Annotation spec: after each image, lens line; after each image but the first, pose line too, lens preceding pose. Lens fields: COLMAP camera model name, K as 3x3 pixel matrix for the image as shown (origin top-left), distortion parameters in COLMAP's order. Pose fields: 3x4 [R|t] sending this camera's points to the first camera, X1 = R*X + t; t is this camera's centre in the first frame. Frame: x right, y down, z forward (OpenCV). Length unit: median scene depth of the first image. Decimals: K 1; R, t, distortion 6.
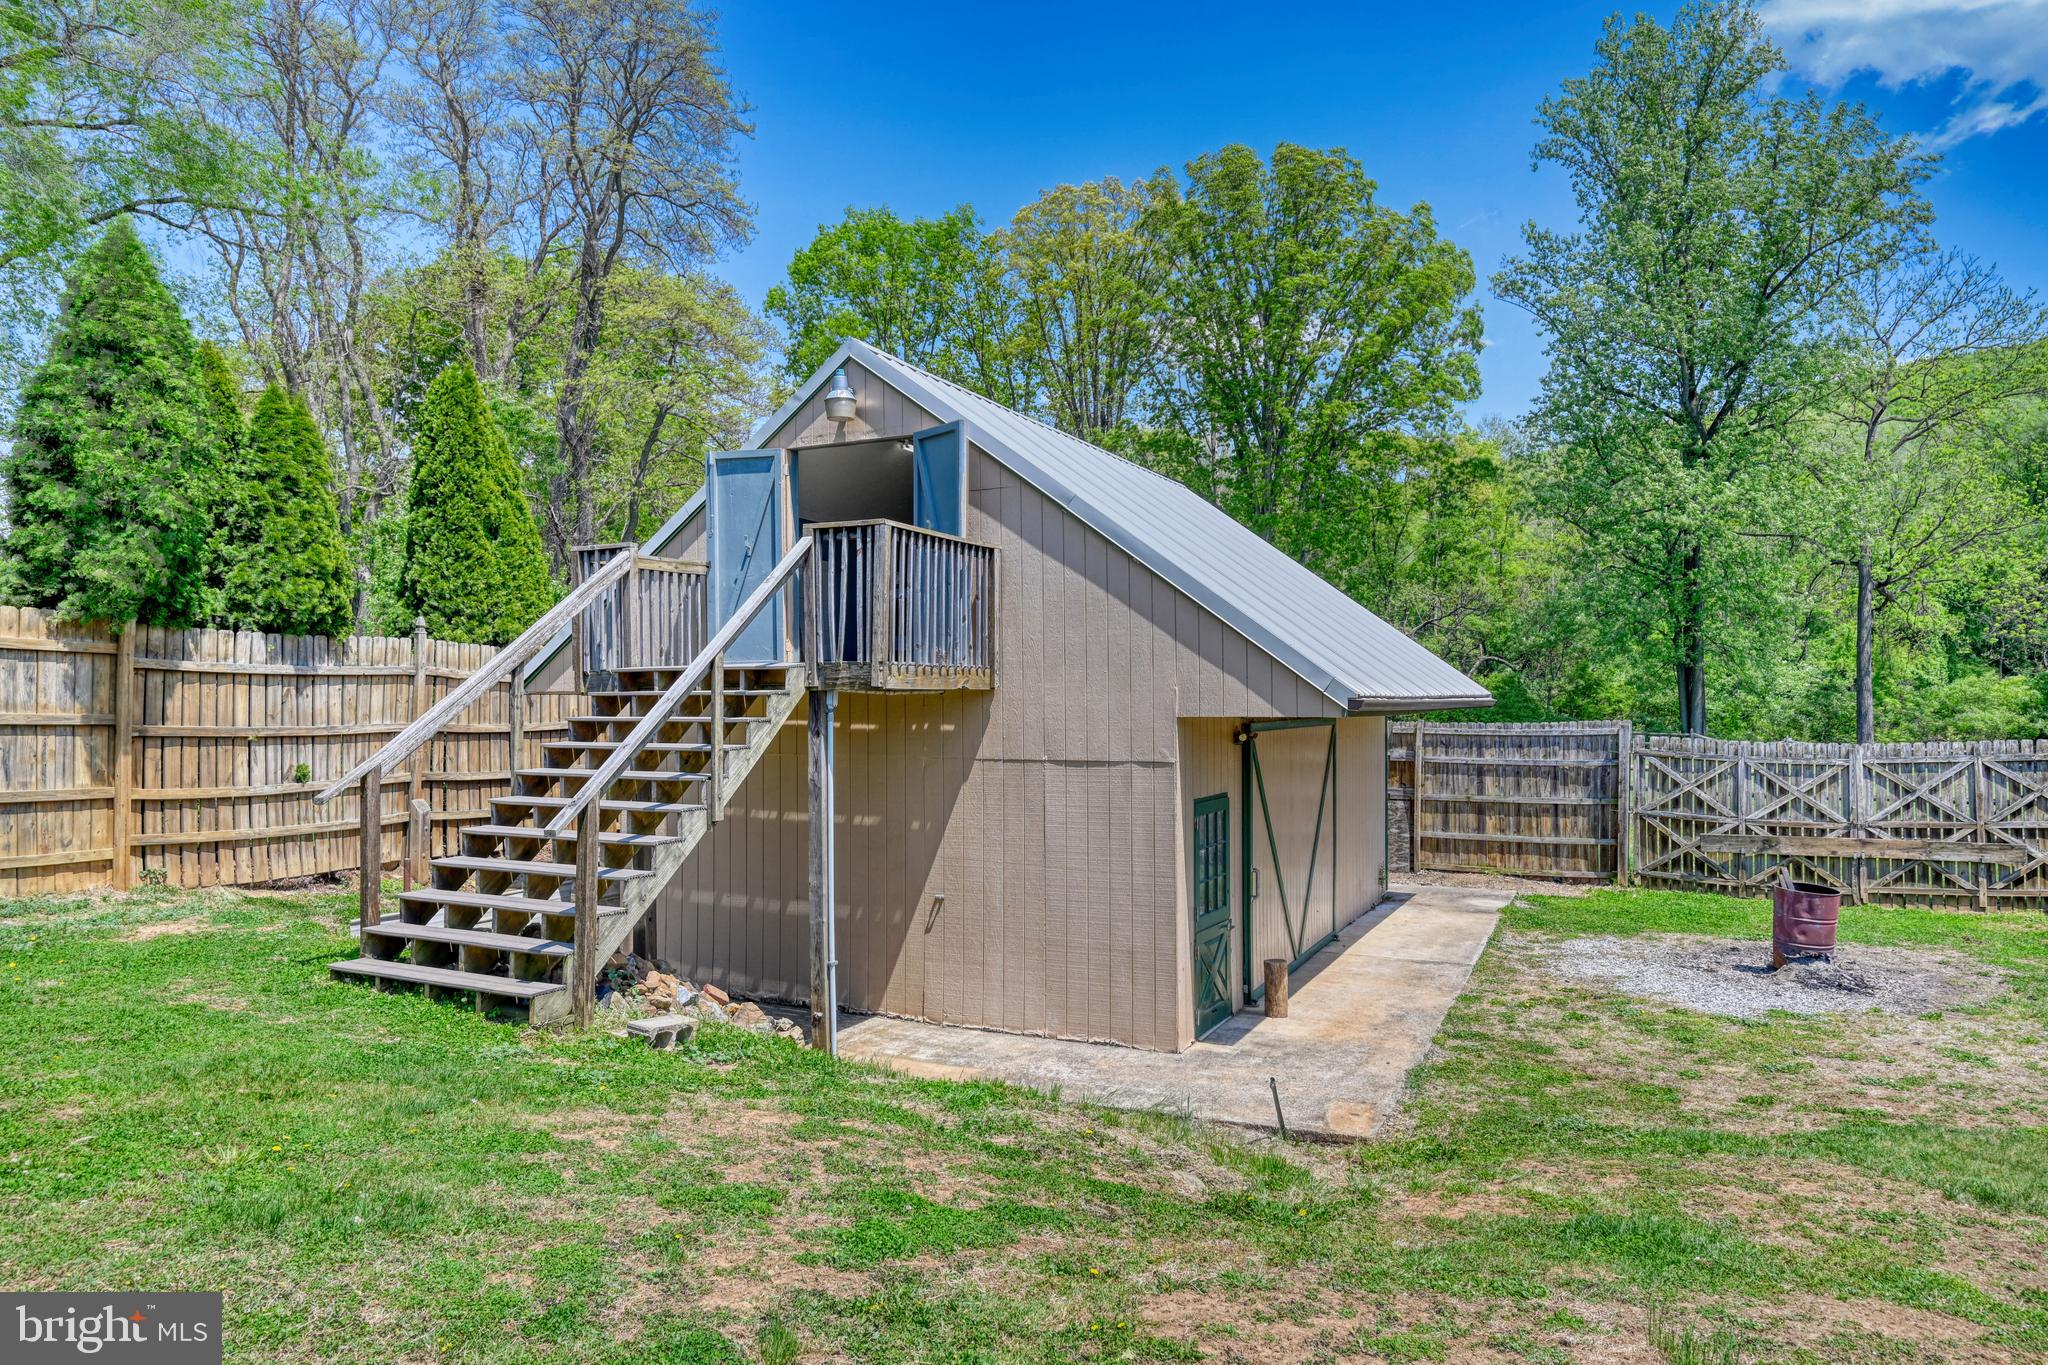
lens RADIAL K [[1282.2, 0, 1030.2], [0, 1282.2, 682.8], [0, 0, 1]] dist [0.004341, -0.000707]
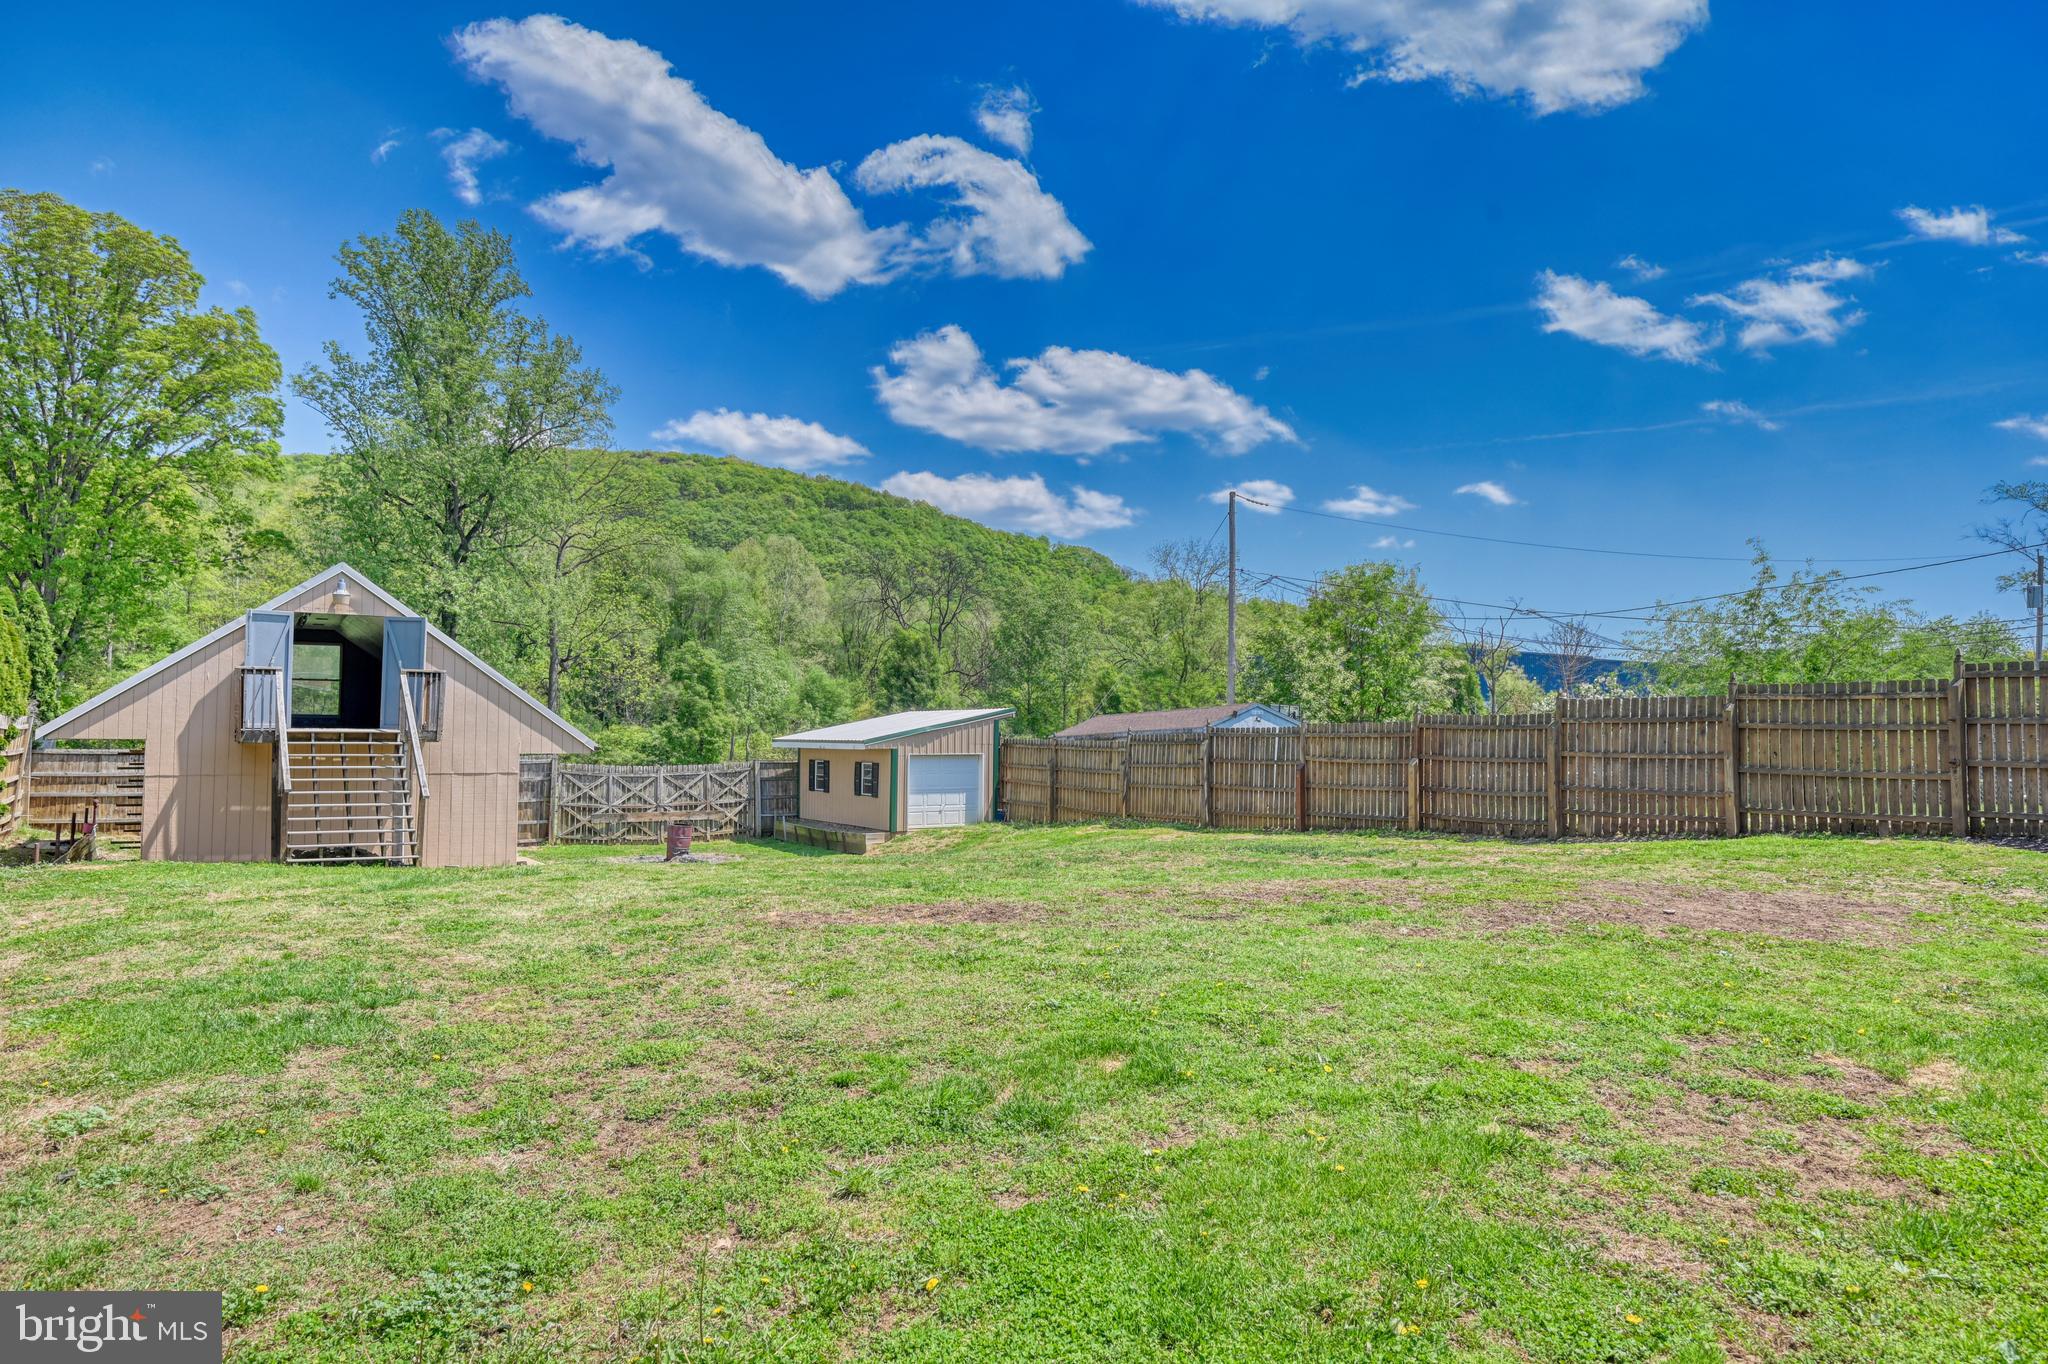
lens RADIAL K [[1282.2, 0, 1052.1], [0, 1282.2, 642.4], [0, 0, 1]] dist [0.004341, -0.000707]
pose [[0.515529, 0.072385, 0.853809, -0.827221], [-0.023799, 0.997251, -0.070176, -0.021700], [-0.856542, 0.015858, 0.515834, -0.620961]]
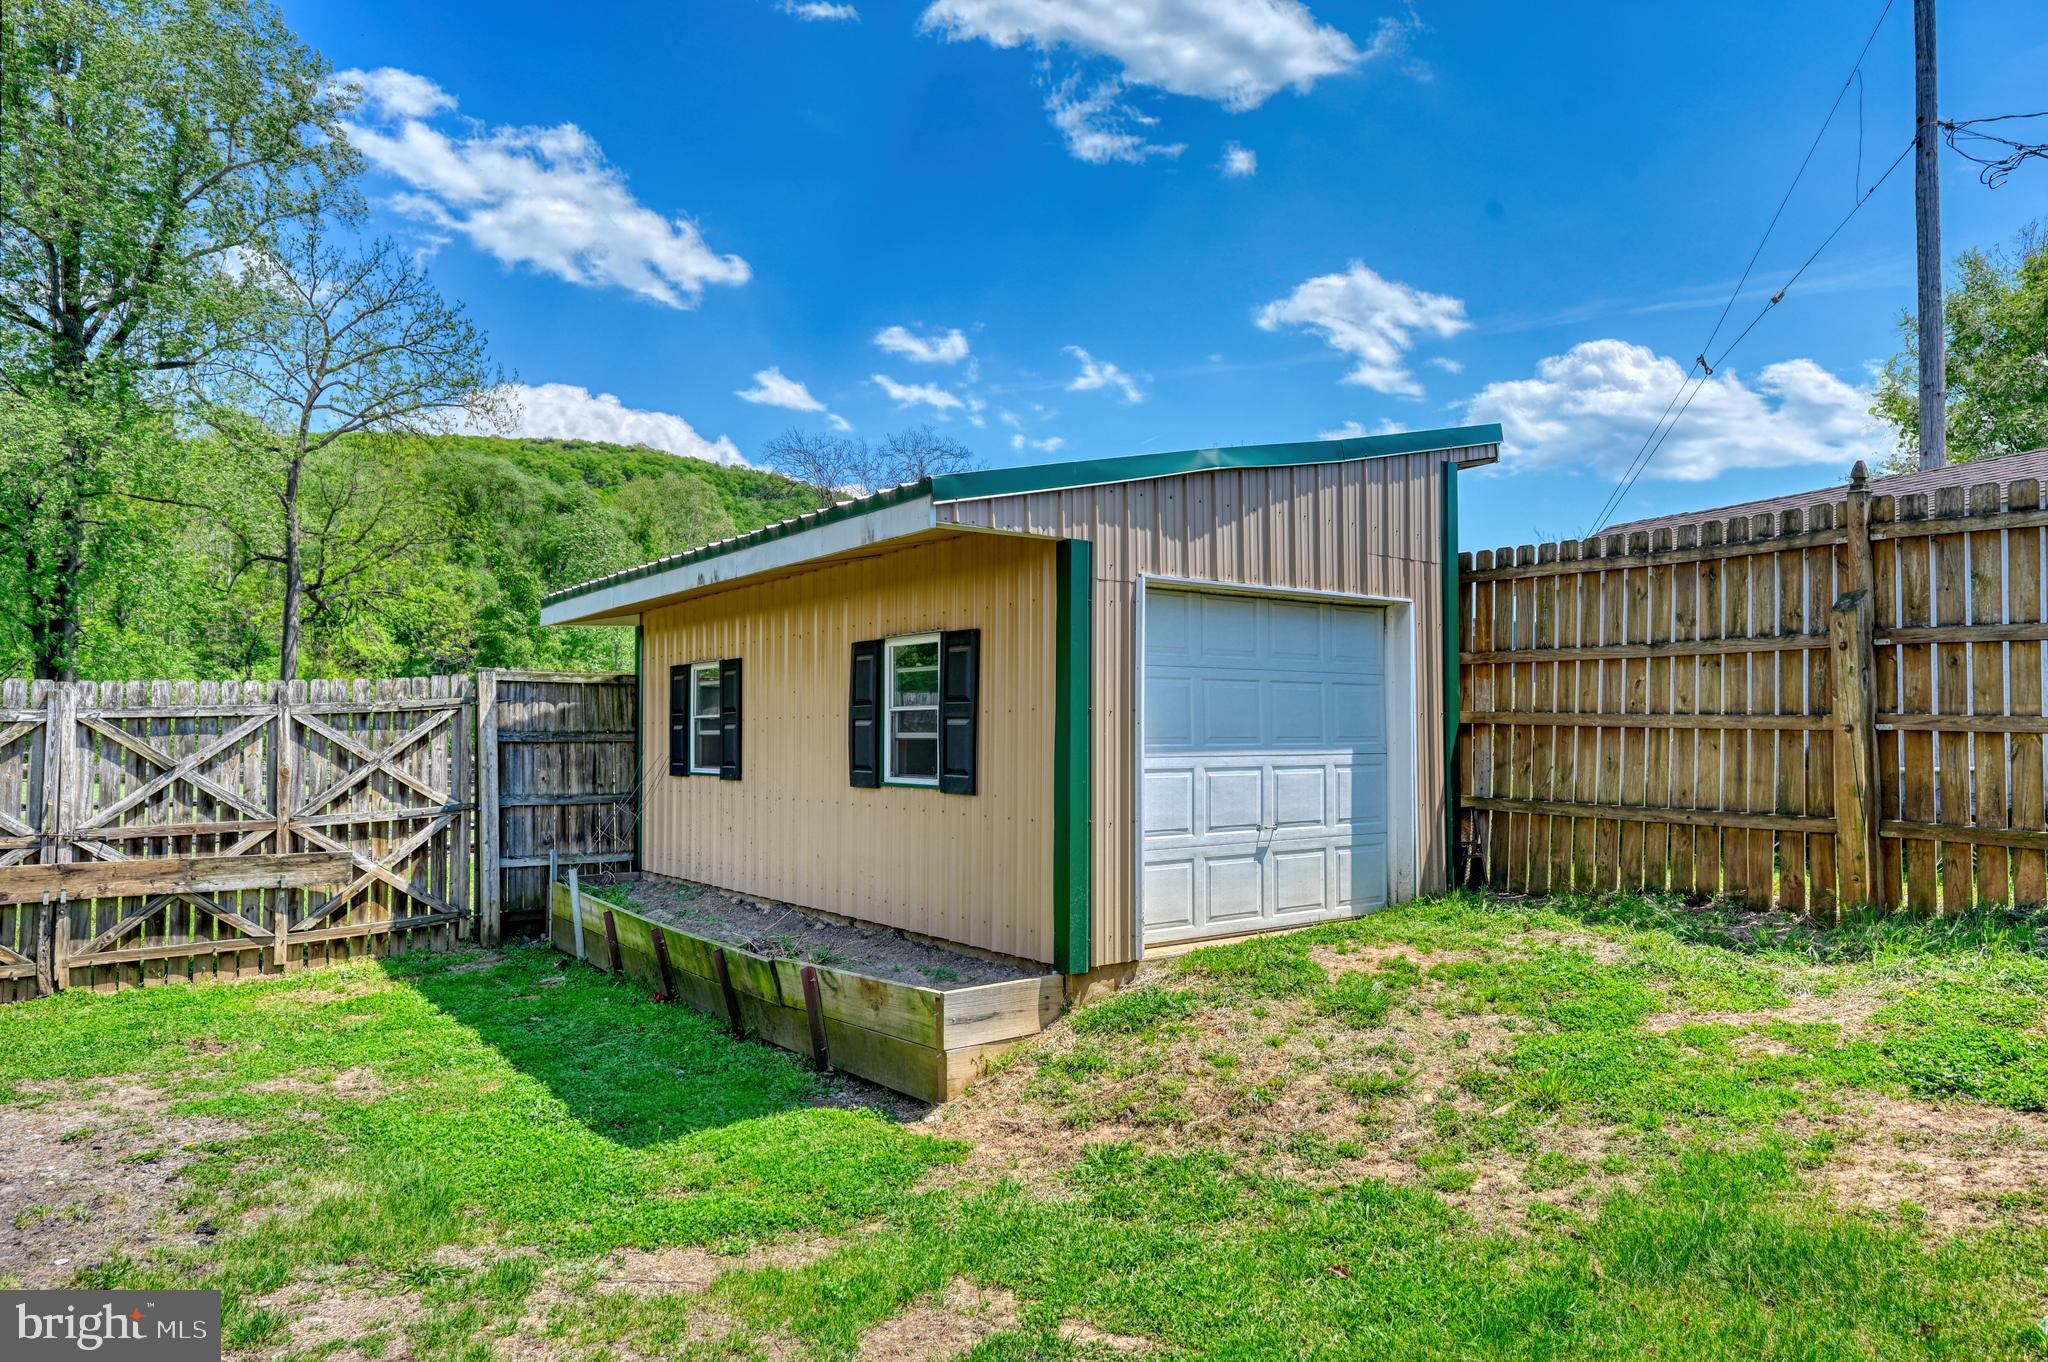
lens RADIAL K [[1282.2, 0, 1015.5], [0, 1282.2, 708.9], [0, 0, 1]] dist [0.004341, -0.000707]
pose [[0.487102, 0.025462, 0.872974, 0.385758], [-0.014158, 0.999674, -0.021258, 0.065678], [-0.873230, -0.002004, 0.487303, 0.420439]]
